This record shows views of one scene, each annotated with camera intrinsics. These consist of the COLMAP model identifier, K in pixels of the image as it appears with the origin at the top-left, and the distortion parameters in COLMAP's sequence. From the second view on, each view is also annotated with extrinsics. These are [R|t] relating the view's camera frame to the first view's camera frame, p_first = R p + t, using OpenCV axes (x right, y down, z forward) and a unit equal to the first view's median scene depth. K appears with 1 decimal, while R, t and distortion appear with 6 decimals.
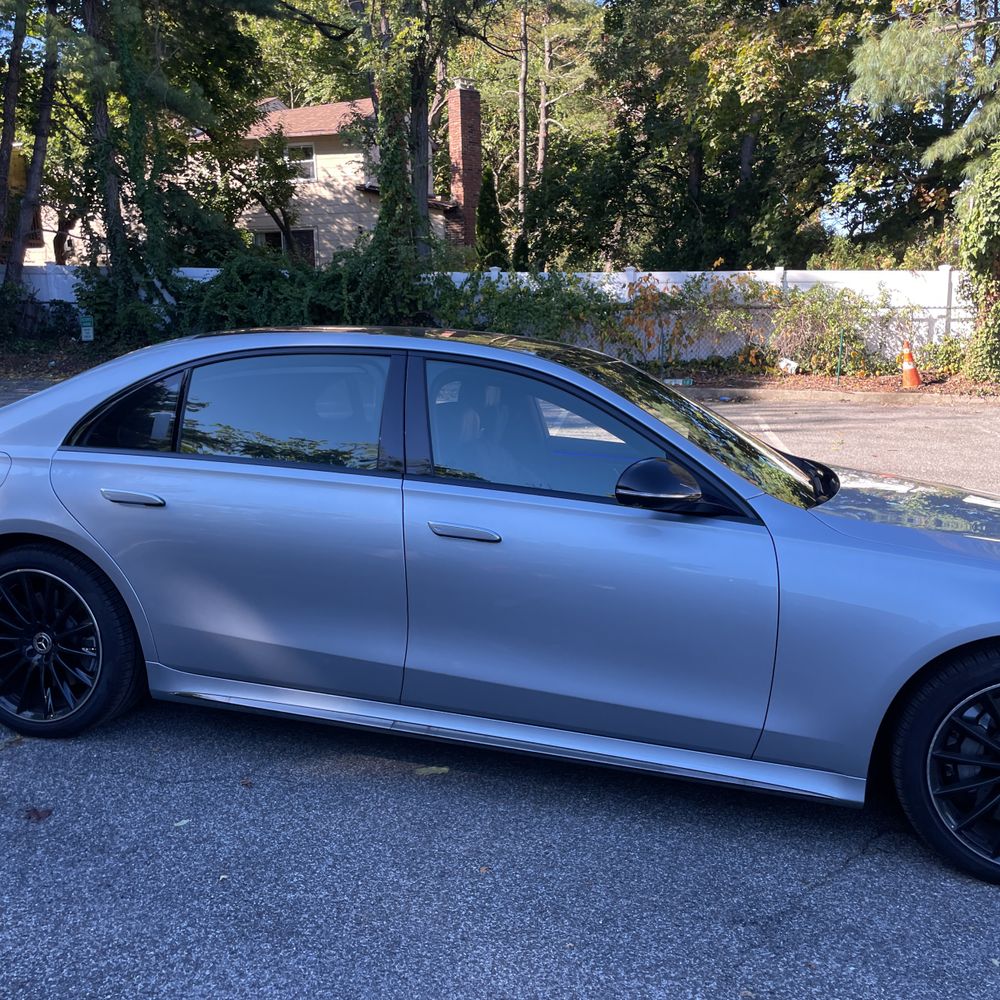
lens RADIAL K [[1005.4, 0, 502.3], [0, 1005.4, 488.4], [0, 0, 1]] dist [0.108340, -0.150569]
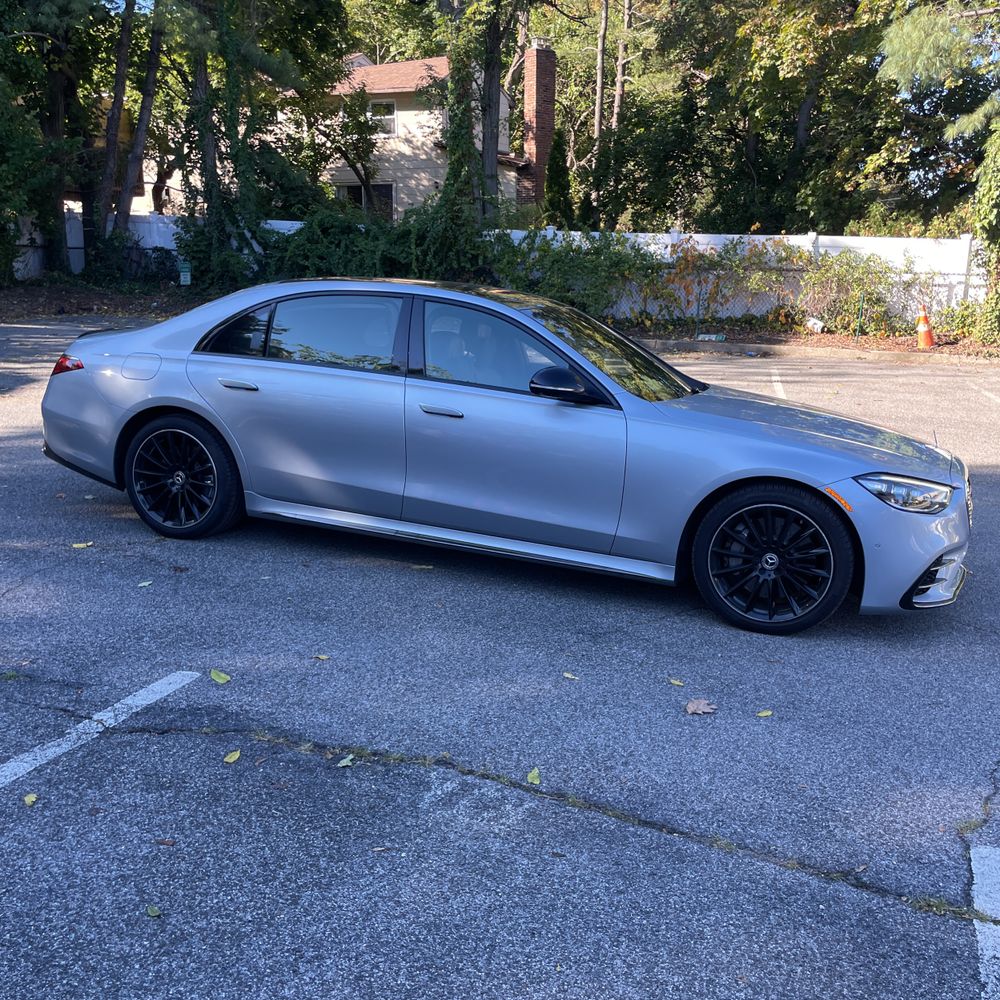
lens RADIAL K [[997.3, 0, 505.9], [0, 997.3, 501.3], [0, 0, 1]] dist [0.099459, -0.128747]
pose [[0.996875, 0.041392, -0.067276, 0.031461], [-0.037485, 0.997593, 0.058332, 0.016115], [0.069529, -0.055628, 0.996028, -0.102867]]
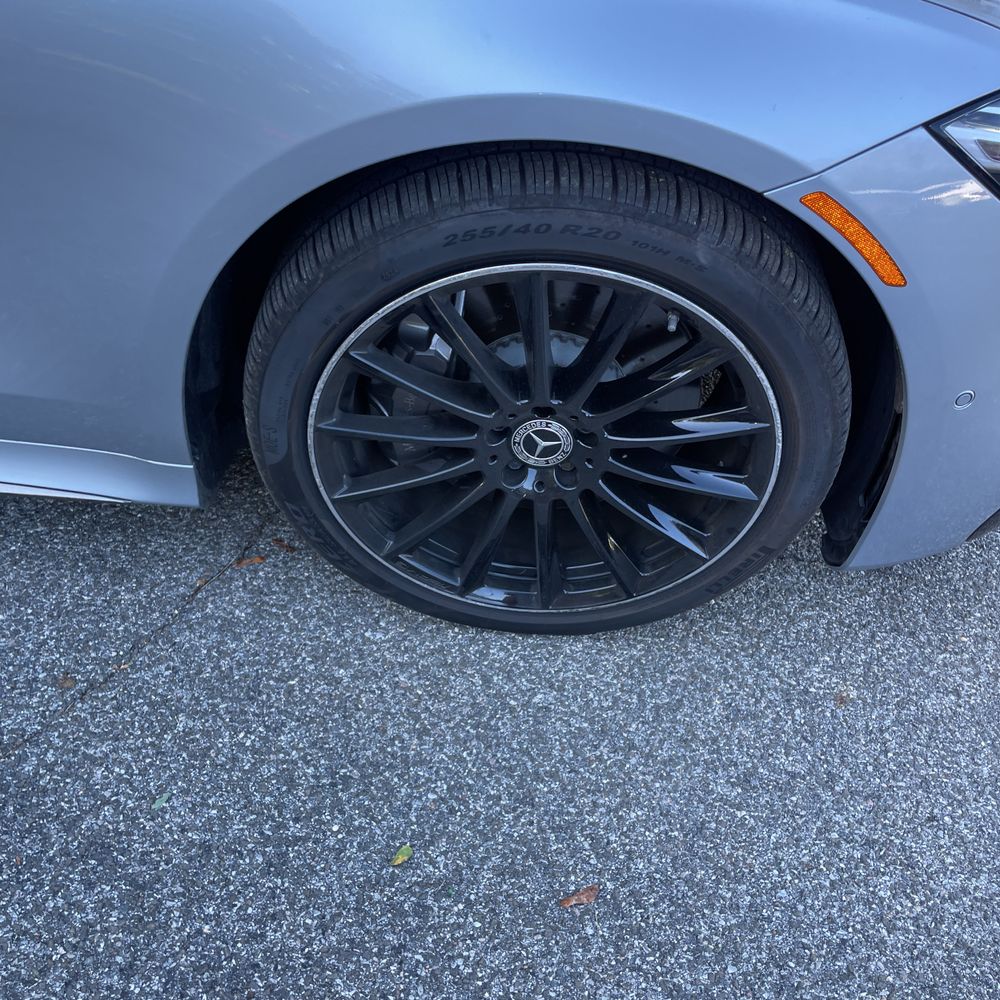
lens RADIAL K [[1016.4, 0, 503.1], [0, 1016.4, 496.9], [0, 0, 1]] dist [0.092030, -0.134261]
pose [[0.973923, -0.125202, 0.189204, 0.066872], [-0.019241, 0.785359, 0.618742, 0.004496], [-0.226061, -0.606247, 0.762470, 0.106271]]
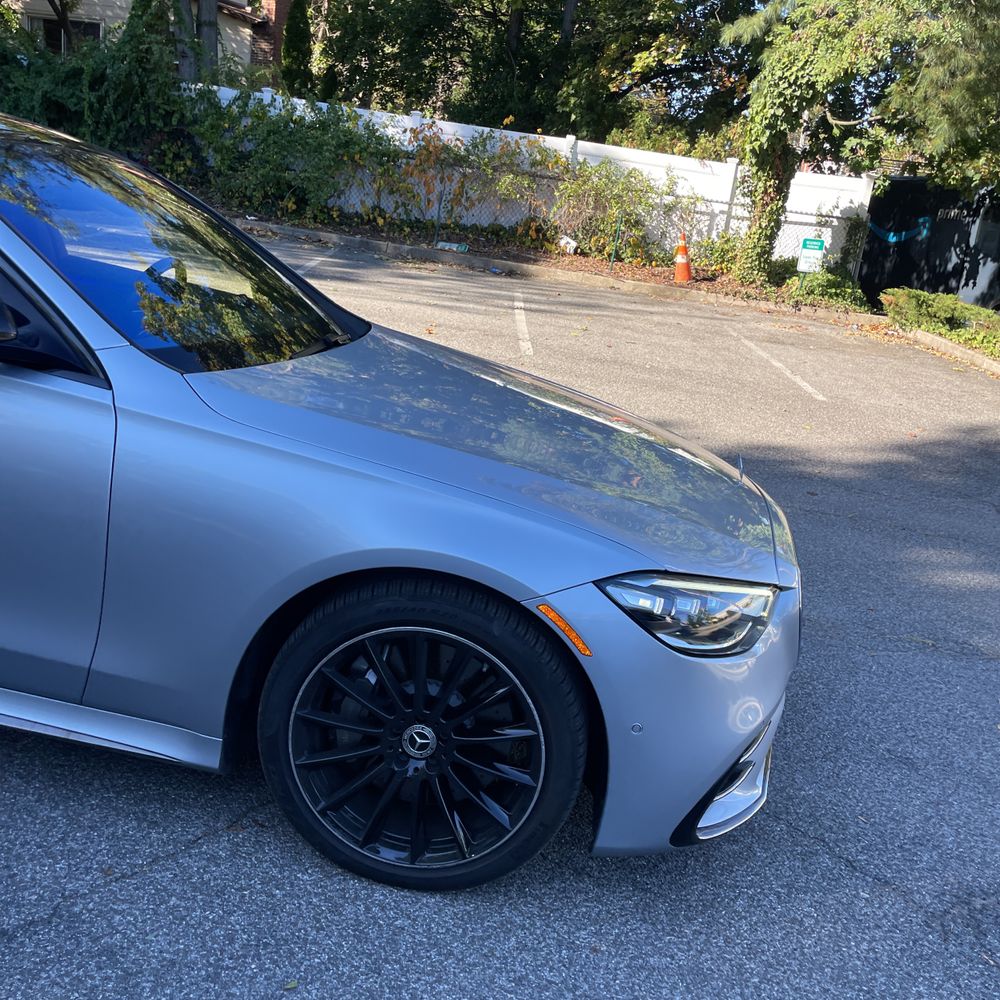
lens RADIAL K [[1015.3, 0, 493.1], [0, 1015.3, 484.4], [0, 0, 1]] dist [0.097781, -0.139367]
pose [[0.981758, 0.087287, 0.168914, 0.068209], [-0.107680, 0.987443, 0.115588, -0.001553], [-0.156703, -0.131669, 0.978830, 0.042509]]
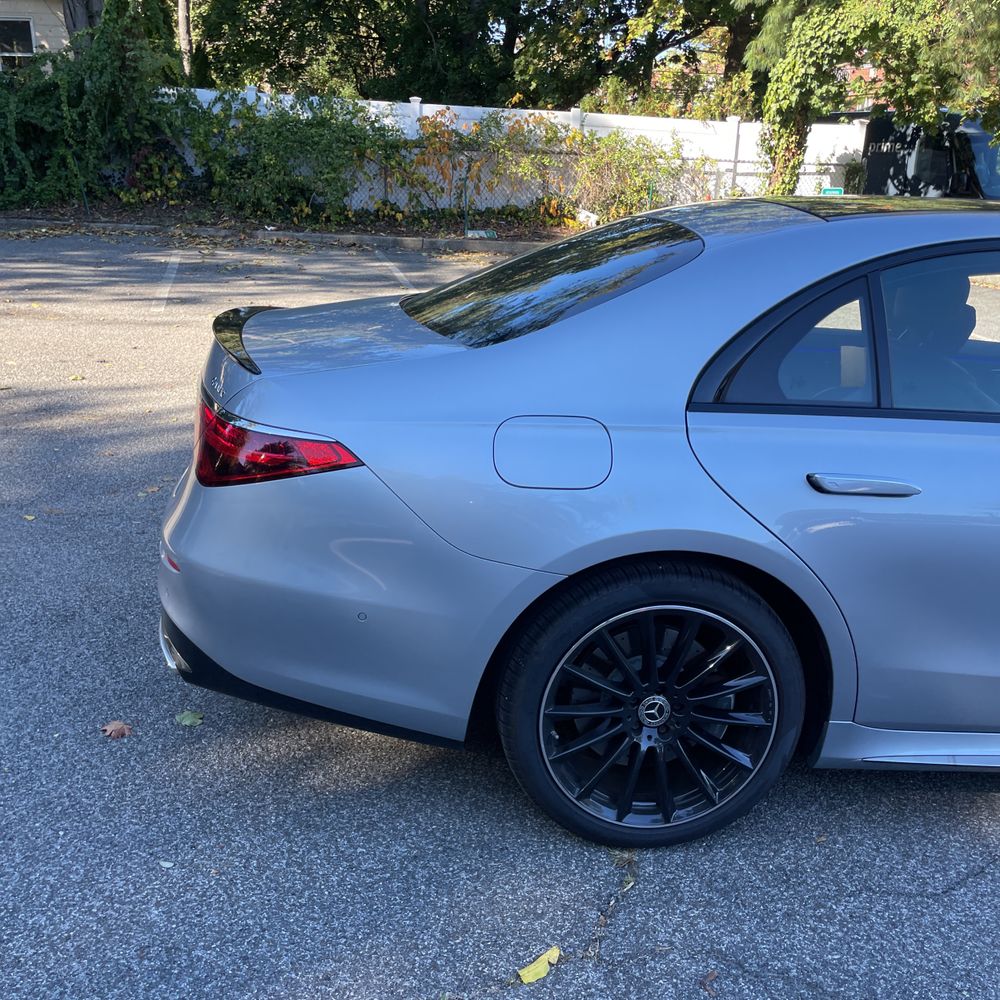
lens RADIAL K [[1009.4, 0, 486.7], [0, 1009.4, 513.9], [0, 0, 1]] dist [0.092751, -0.120693]
pose [[0.934639, -0.082724, 0.345843, -0.157709], [0.020927, 0.983675, 0.178736, -0.018574], [-0.354982, -0.159816, 0.921111, 0.095662]]
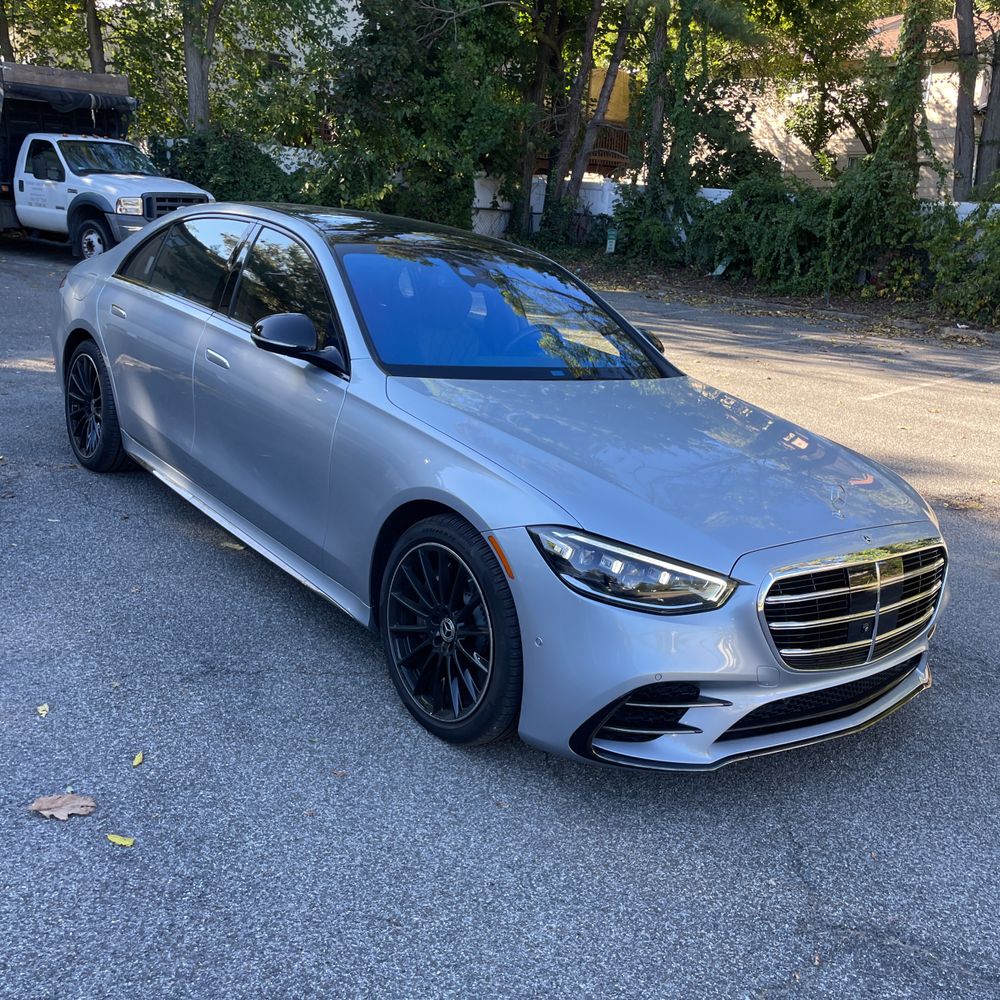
lens RADIAL K [[997.3, 0, 505.9], [0, 997.3, 501.3], [0, 0, 1]] dist [0.099459, -0.128747]
pose [[0.813478, 0.216684, -0.539723, 0.179597], [-0.173647, 0.976166, 0.130181, -0.001866], [0.555067, -0.012178, 0.831716, 0.022423]]
